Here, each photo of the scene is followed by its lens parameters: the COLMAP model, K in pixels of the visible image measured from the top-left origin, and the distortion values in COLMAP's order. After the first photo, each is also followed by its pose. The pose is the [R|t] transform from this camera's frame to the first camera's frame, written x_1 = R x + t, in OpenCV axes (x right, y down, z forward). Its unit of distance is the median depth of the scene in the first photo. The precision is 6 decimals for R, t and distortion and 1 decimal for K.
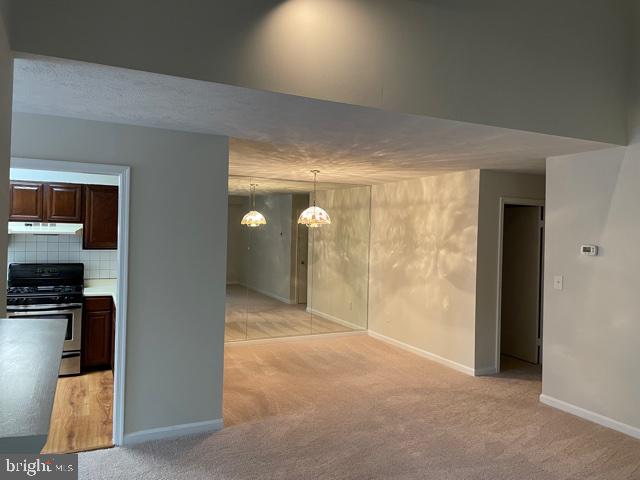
lens RADIAL K [[480.1, 0, 322.4], [0, 480.1, 232.1], [0, 0, 1]] dist [0.099110, -0.128418]
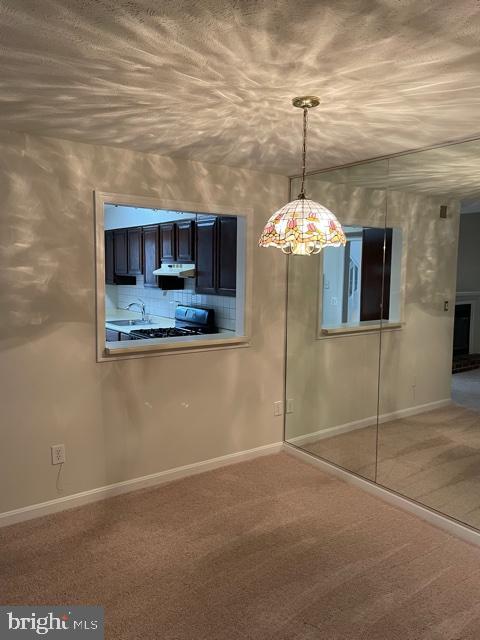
lens RADIAL K [[480.1, 0, 236.0], [0, 480.1, 317.0], [0, 0, 1]] dist [0.099110, -0.128418]
pose [[0.164108, 0.078076, -0.983348, 0.385546], [-0.010092, 0.996944, 0.077471, 0.010402], [0.986391, -0.002790, 0.164394, 0.958801]]
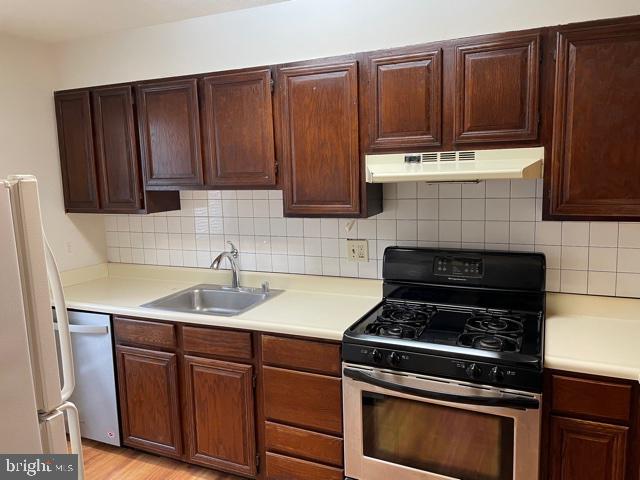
lens RADIAL K [[480.1, 0, 322.4], [0, 480.1, 232.1], [0, 0, 1]] dist [0.099110, -0.128418]
pose [[0.639283, 0.057873, -0.766790, -0.331246], [0.043880, 0.992794, 0.111514, -0.002788], [0.767718, -0.104935, 0.632137, 0.671478]]
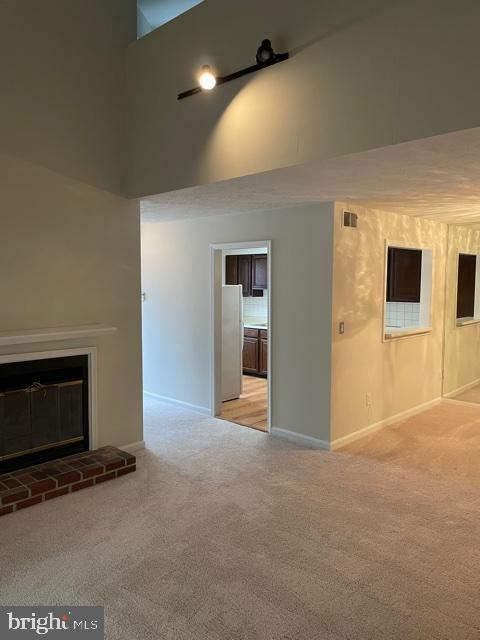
lens RADIAL K [[480.1, 0, 236.0], [0, 480.1, 317.0], [0, 0, 1]] dist [0.099110, -0.128418]
pose [[0.340091, 0.048269, -0.939153, 0.587144], [0.005603, 0.998560, 0.053351, 0.008729], [0.940376, -0.023406, 0.339331, 0.281632]]
